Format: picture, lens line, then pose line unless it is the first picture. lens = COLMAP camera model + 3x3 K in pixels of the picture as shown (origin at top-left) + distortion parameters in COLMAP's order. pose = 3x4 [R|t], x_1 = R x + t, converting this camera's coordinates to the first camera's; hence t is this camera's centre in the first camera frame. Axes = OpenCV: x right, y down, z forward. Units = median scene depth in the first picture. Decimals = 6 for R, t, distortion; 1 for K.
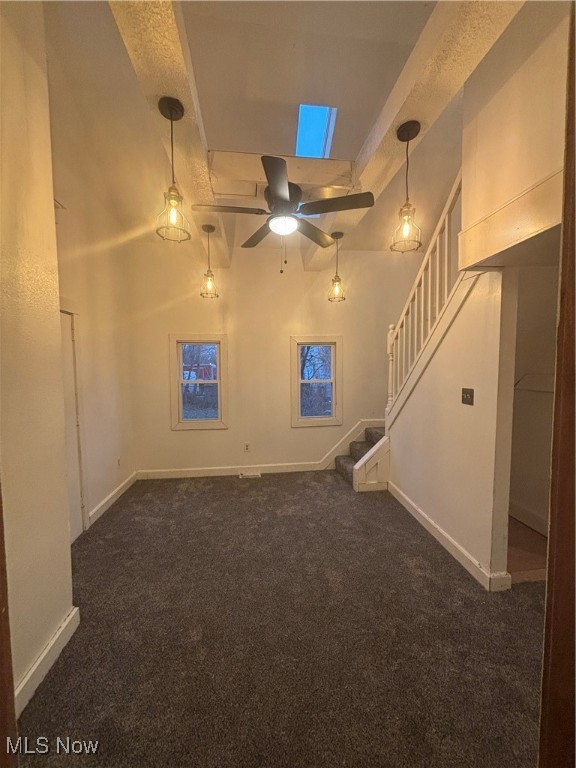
lens RADIAL K [[310.7, 0, 290.2], [0, 310.7, 379.2], [0, 0, 1]] dist [0.004631, -0.000924]
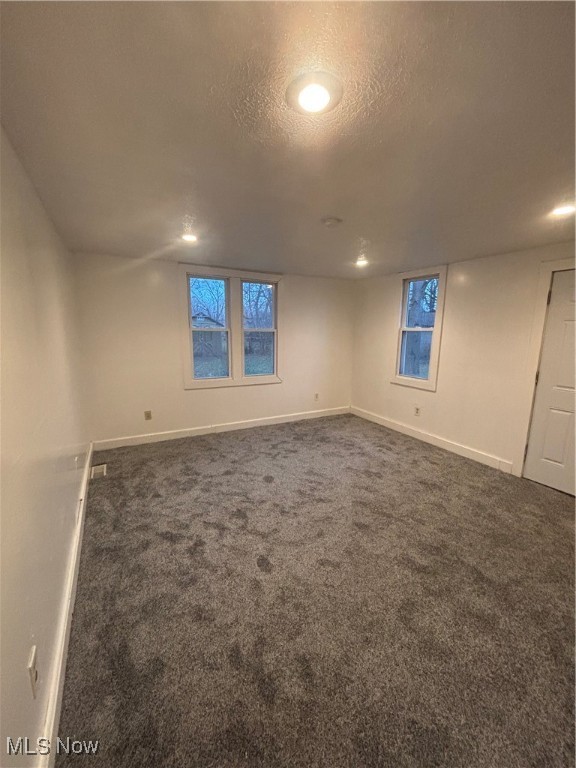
lens RADIAL K [[310.7, 0, 287.2], [0, 310.7, 382.4], [0, 0, 1]] dist [0.004631, -0.000924]
pose [[0.926884, -0.047512, 0.372328, -1.878135], [0.004960, 0.993420, 0.114422, 0.111161], [-0.375314, -0.104210, 0.921021, -0.092445]]
